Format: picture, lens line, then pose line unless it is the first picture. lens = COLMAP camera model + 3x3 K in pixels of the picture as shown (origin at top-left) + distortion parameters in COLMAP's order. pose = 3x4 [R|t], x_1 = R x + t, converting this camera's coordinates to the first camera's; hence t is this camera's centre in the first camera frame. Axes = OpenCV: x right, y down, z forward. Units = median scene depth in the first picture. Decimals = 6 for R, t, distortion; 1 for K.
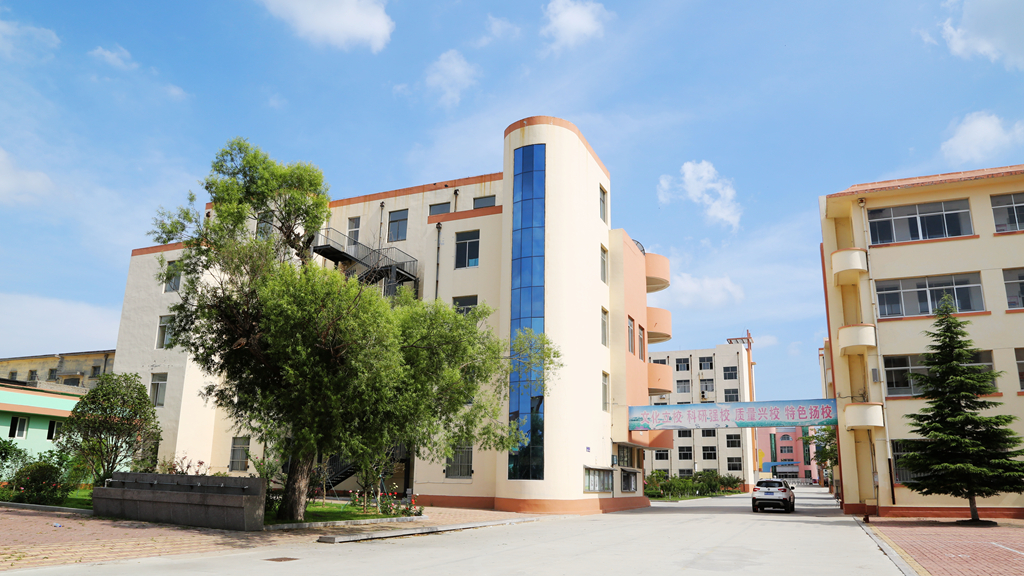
lens RADIAL K [[682.0, 0, 512.0], [0, 682.0, 288.0], [0, 0, 1]] dist [-0.085251, 0.019251]
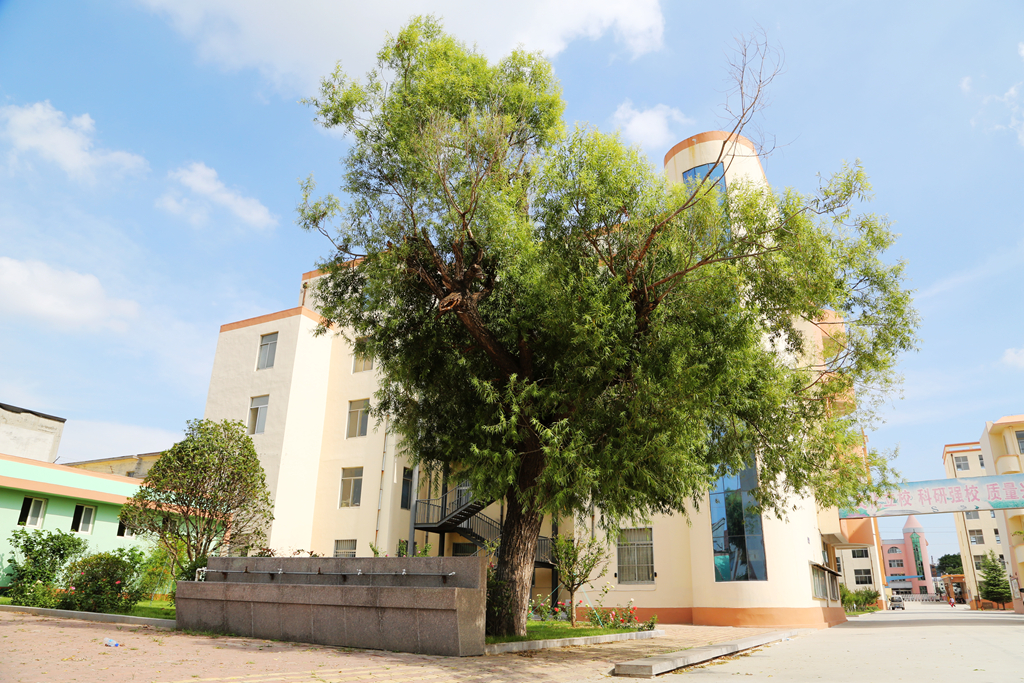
lens RADIAL K [[657.4, 0, 512.0], [0, 657.4, 341.5], [0, 0, 1]] dist [-0.073398, 0.004102]
pose [[0.996507, -0.029205, -0.078232, -0.168818], [0.020608, 0.993880, -0.108530, 0.093790], [0.080923, 0.106539, 0.991010, 0.253917]]
